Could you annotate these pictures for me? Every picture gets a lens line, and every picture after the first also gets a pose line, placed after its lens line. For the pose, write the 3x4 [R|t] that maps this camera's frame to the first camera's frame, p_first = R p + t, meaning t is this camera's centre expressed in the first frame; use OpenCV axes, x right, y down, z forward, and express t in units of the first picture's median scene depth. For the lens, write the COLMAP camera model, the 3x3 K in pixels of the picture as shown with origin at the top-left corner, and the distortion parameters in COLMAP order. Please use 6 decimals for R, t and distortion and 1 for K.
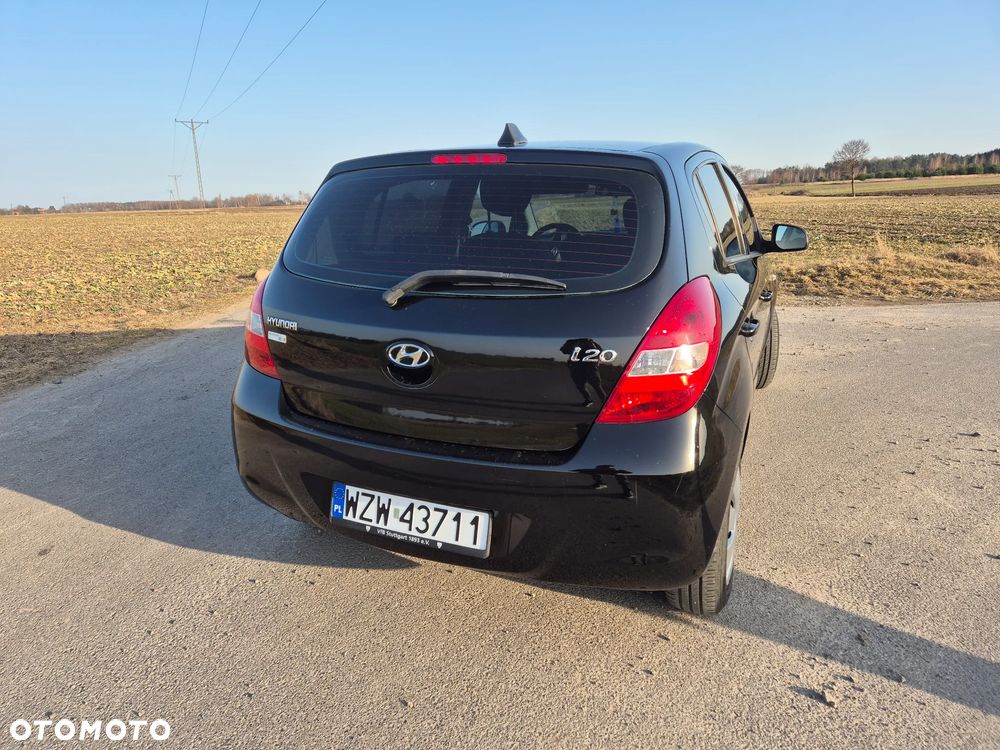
lens RADIAL K [[670.2, 0, 497.2], [0, 670.2, 371.5], [0, 0, 1]] dist [0.087304, -0.072595]
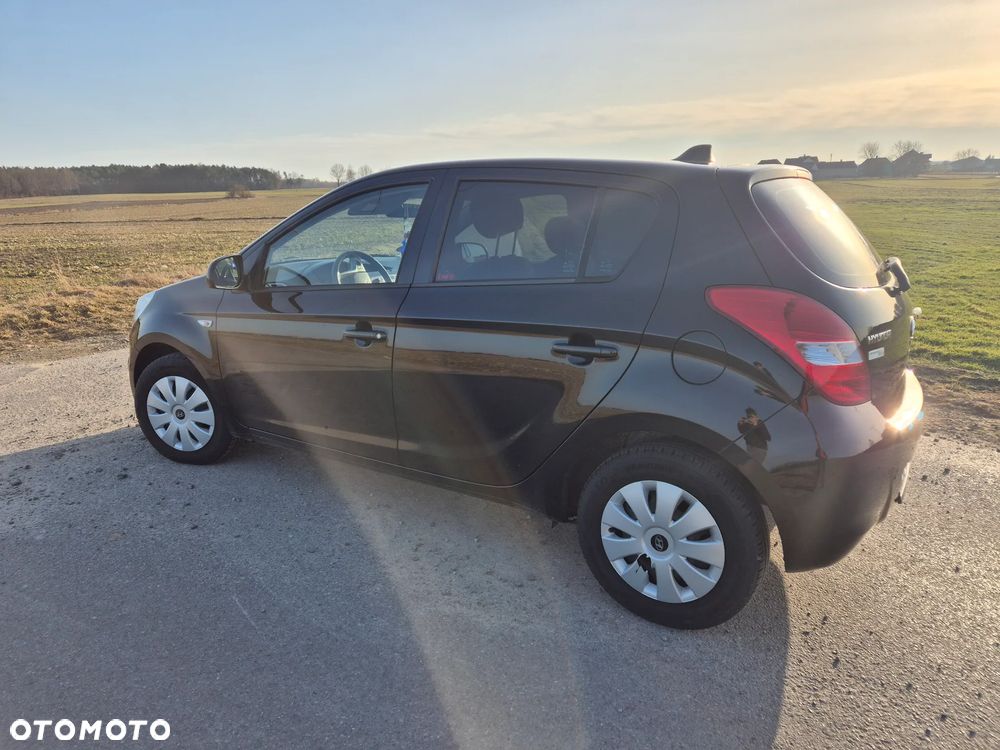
lens RADIAL K [[670.2, 0, 497.5], [0, 670.2, 374.4], [0, 0, 1]] dist [0.087304, -0.072595]
pose [[0.159649, -0.227270, 0.960656, -1.379999], [0.269927, 0.946102, 0.178968, -0.347961], [-0.949553, 0.230735, 0.212391, 1.355799]]
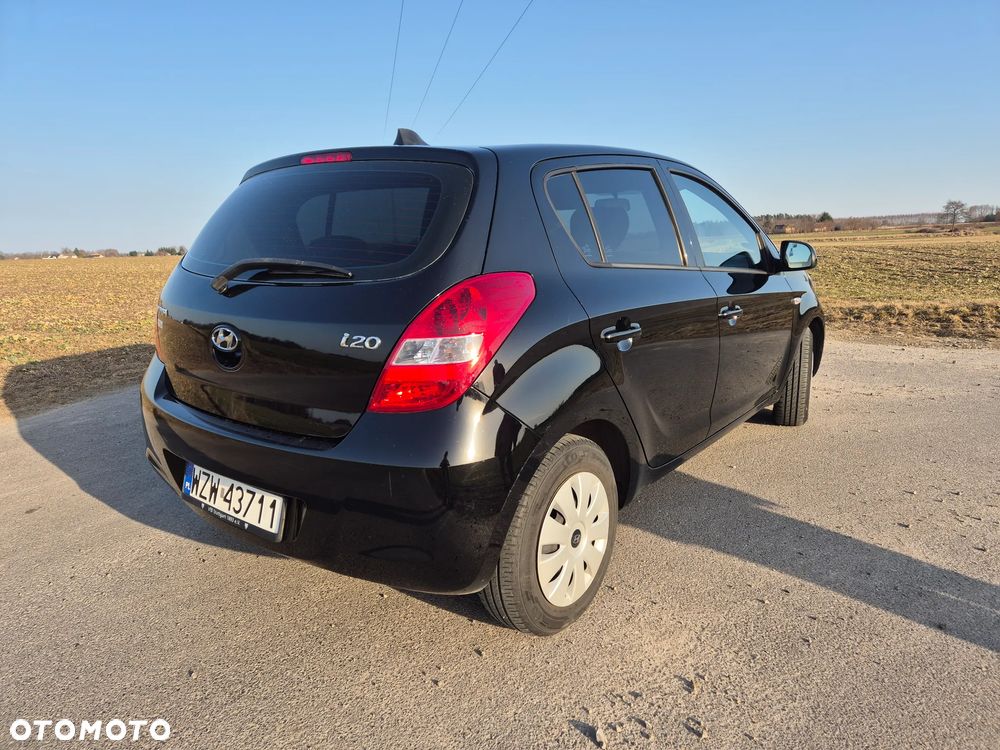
lens RADIAL K [[670.2, 0, 506.8], [0, 670.2, 375.8], [0, 0, 1]] dist [0.087304, -0.072595]
pose [[0.970132, 0.050712, -0.237217, 0.499780], [-0.062434, 0.997158, -0.042163, 0.046110], [0.234405, 0.055714, 0.970541, 0.073371]]
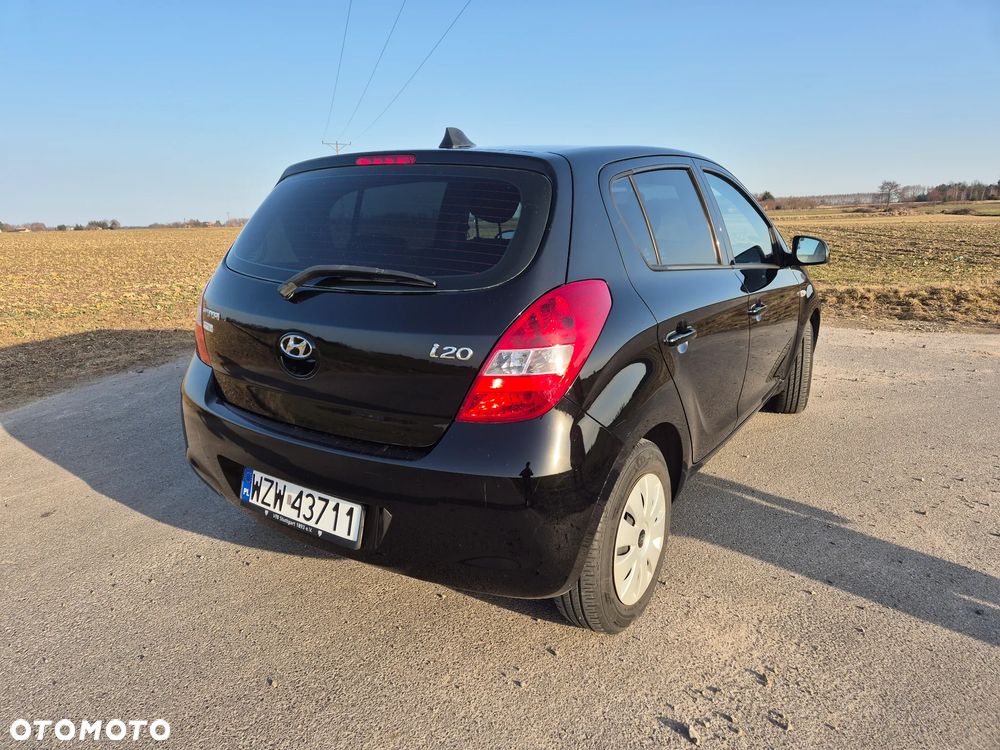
lens RADIAL K [[670.2, 0, 498.5], [0, 670.2, 373.8], [0, 0, 1]] dist [0.087304, -0.072595]
pose [[0.983530, 0.049743, -0.173766, 0.326769], [-0.053281, 0.998455, -0.015755, 0.016298], [0.172714, 0.024754, 0.984661, 0.027506]]
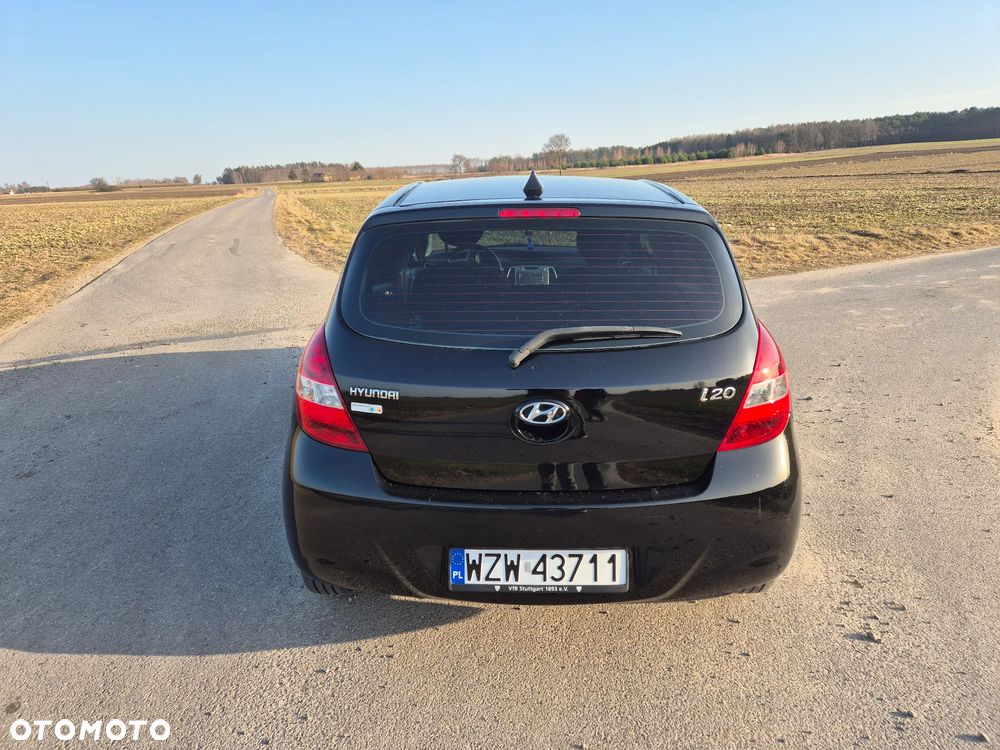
lens RADIAL K [[670.2, 0, 506.7], [0, 670.2, 370.1], [0, 0, 1]] dist [0.087304, -0.072595]
pose [[0.922387, -0.113611, 0.369181, -0.503939], [0.107583, 0.993509, 0.036948, -0.120912], [-0.370982, 0.005637, 0.928623, 0.065816]]
